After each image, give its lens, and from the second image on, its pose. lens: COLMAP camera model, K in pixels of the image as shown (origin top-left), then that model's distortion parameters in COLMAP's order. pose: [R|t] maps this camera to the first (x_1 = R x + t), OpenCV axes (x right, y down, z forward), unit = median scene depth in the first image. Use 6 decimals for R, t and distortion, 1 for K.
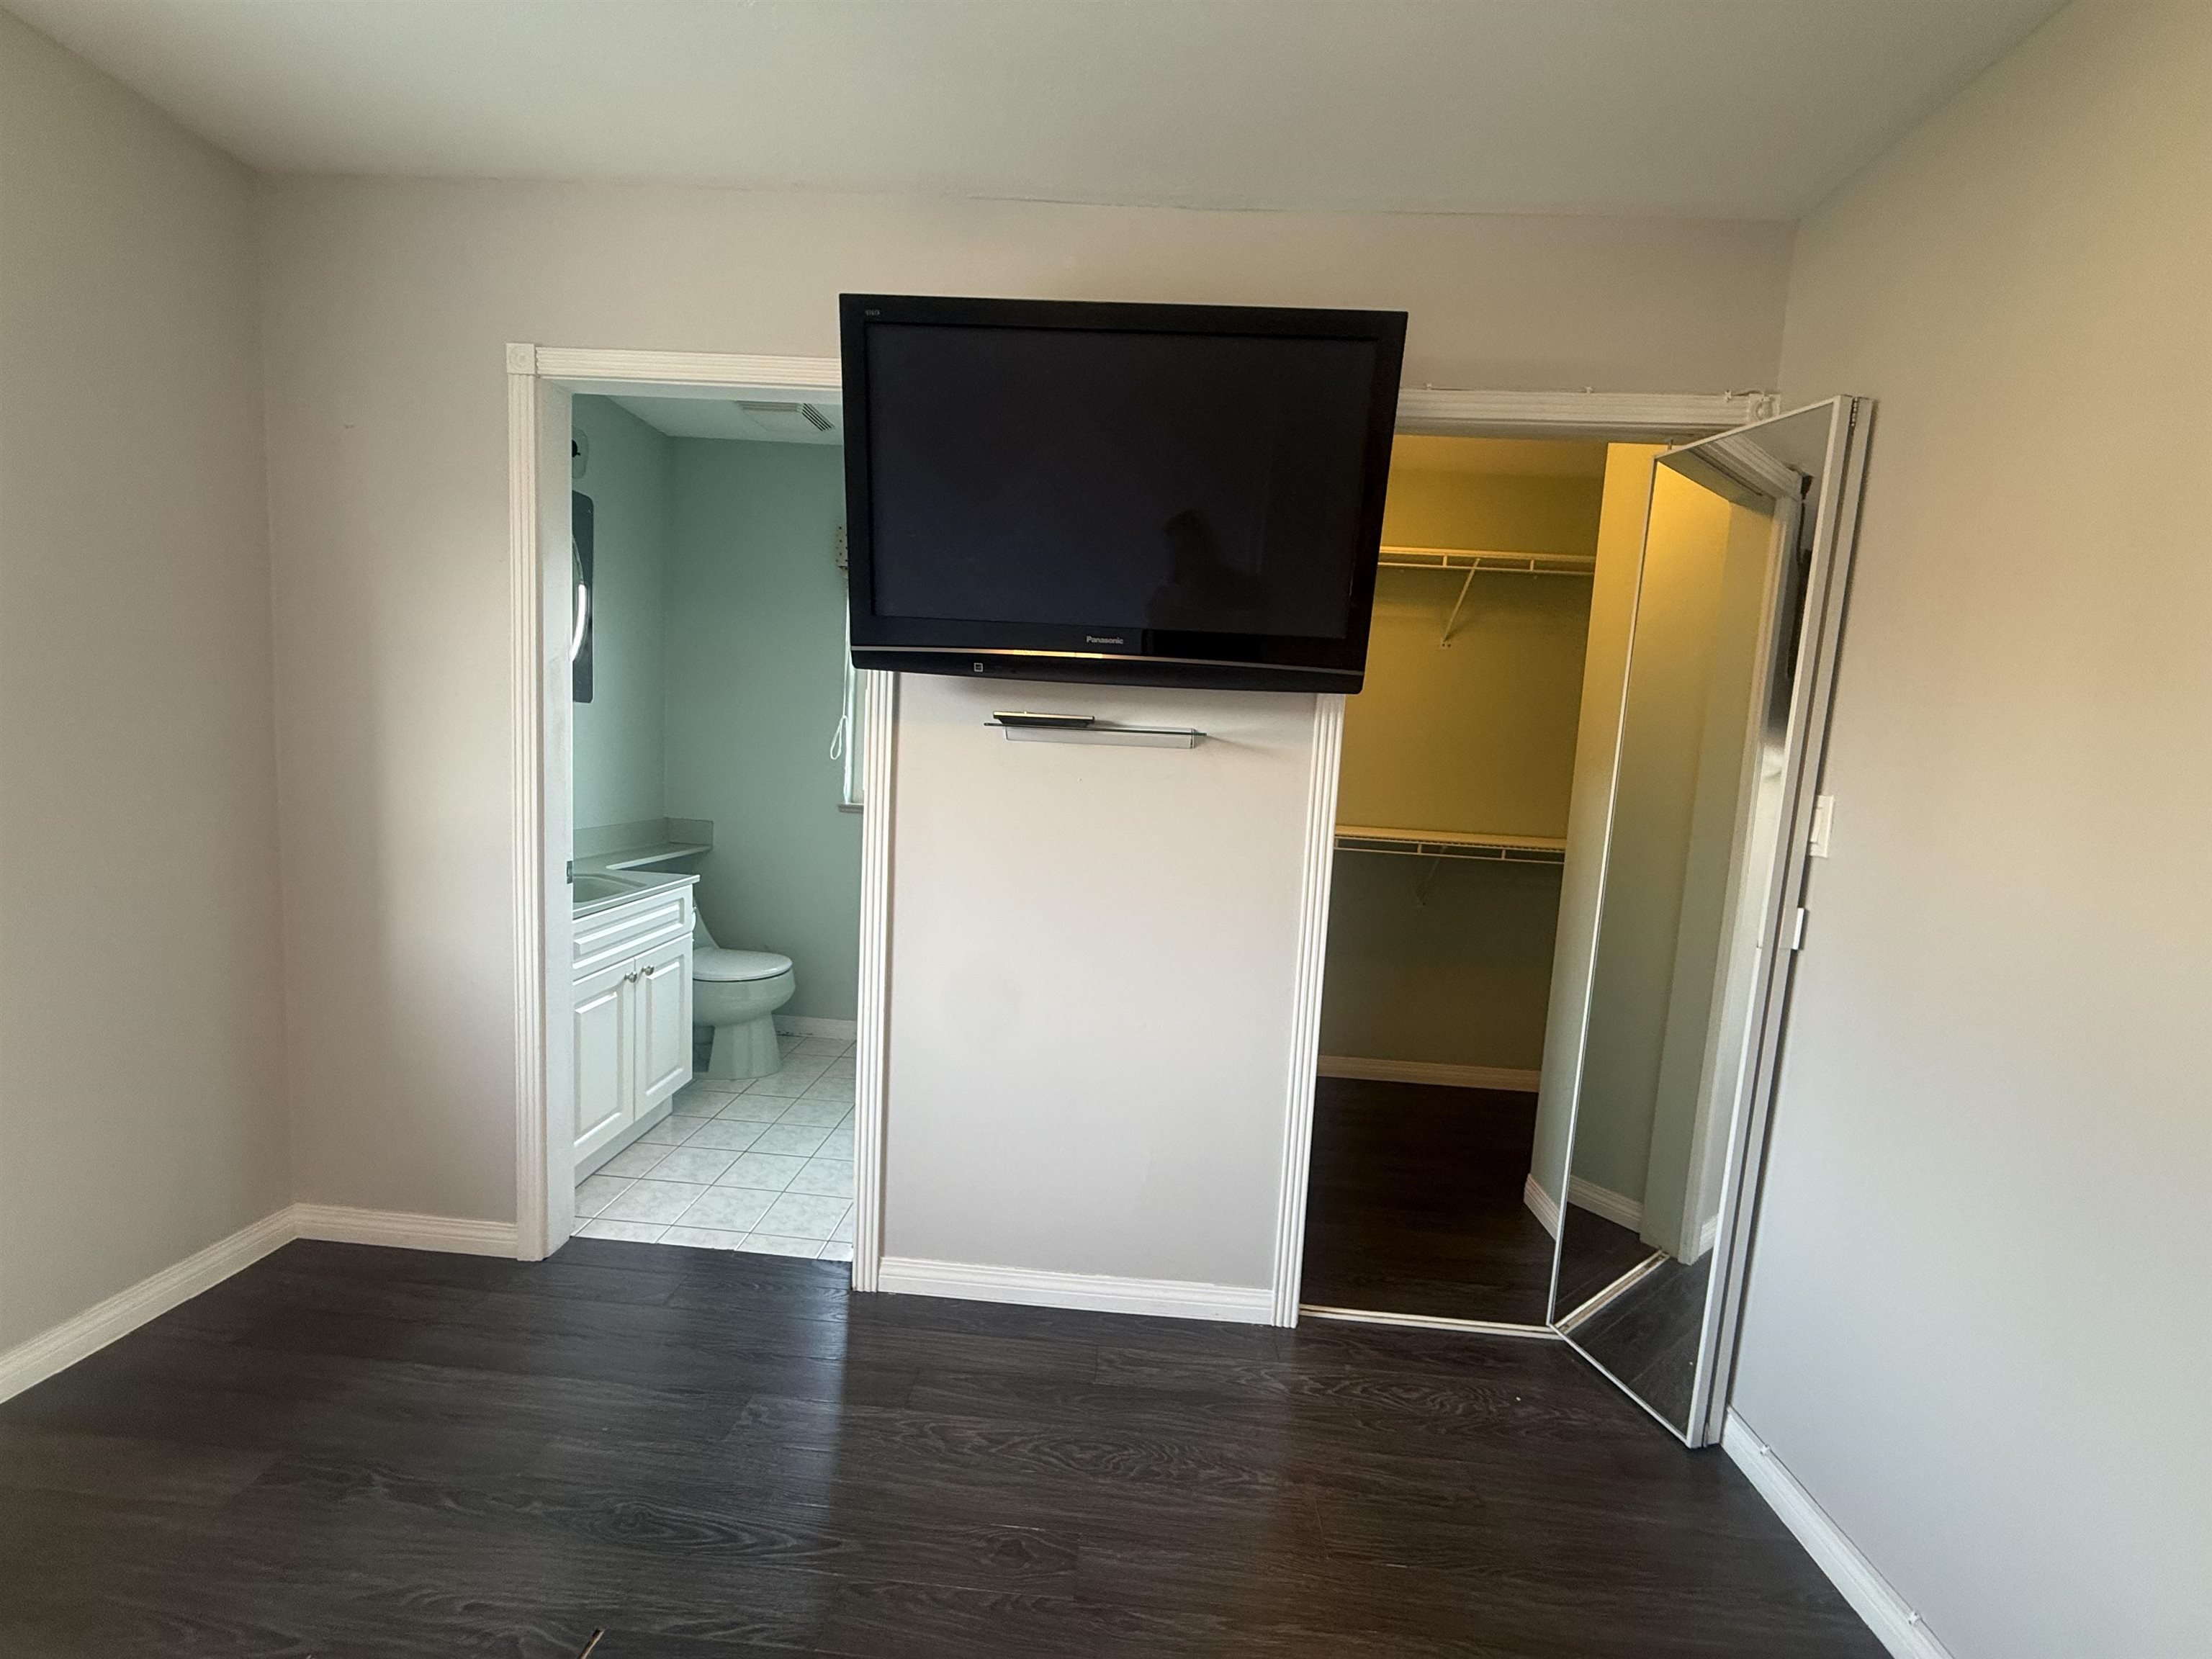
lens RADIAL K [[893.7, 0, 1106.0], [0, 893.7, 829.5], [0, 0, 1]] dist [-0.000991, -0.000163]
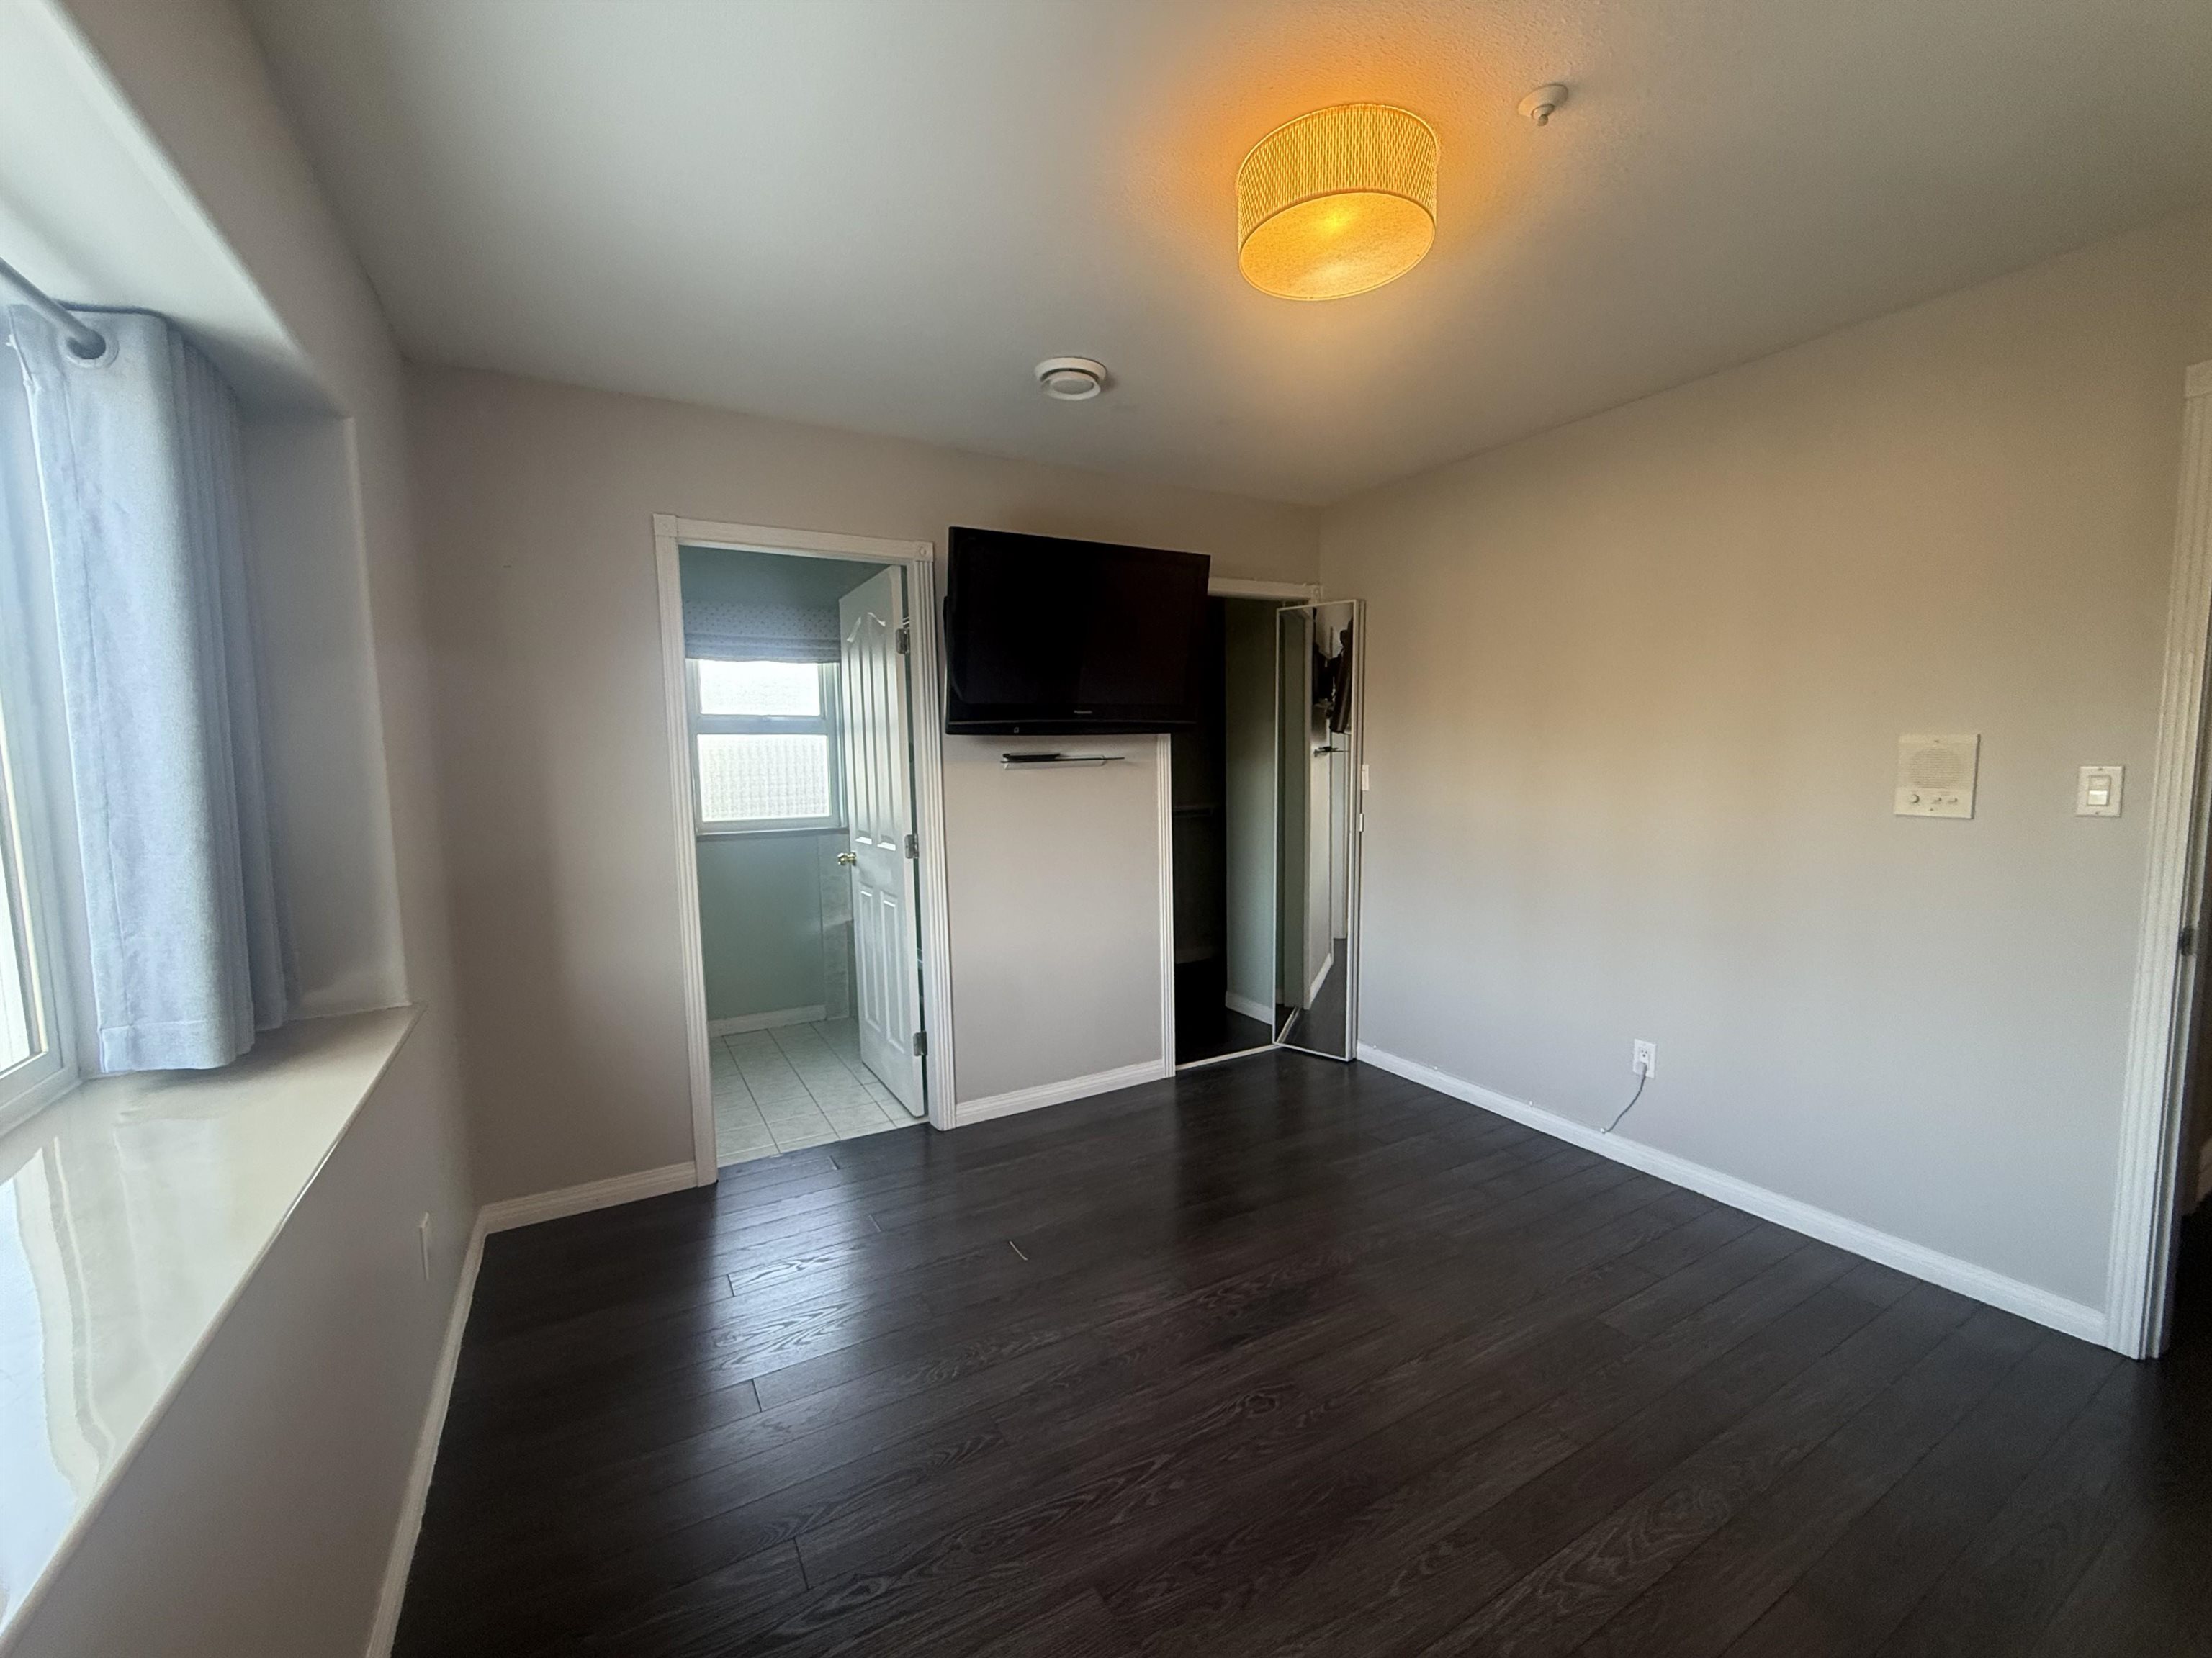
lens RADIAL K [[893.7, 0, 1106.0], [0, 893.7, 829.0], [0, 0, 1]] dist [-0.000991, -0.000163]
pose [[0.833583, -0.115518, 0.540180, -0.857401], [0.119578, 0.992438, 0.027706, -0.013988], [-0.539296, 0.041499, 0.841093, -0.499898]]
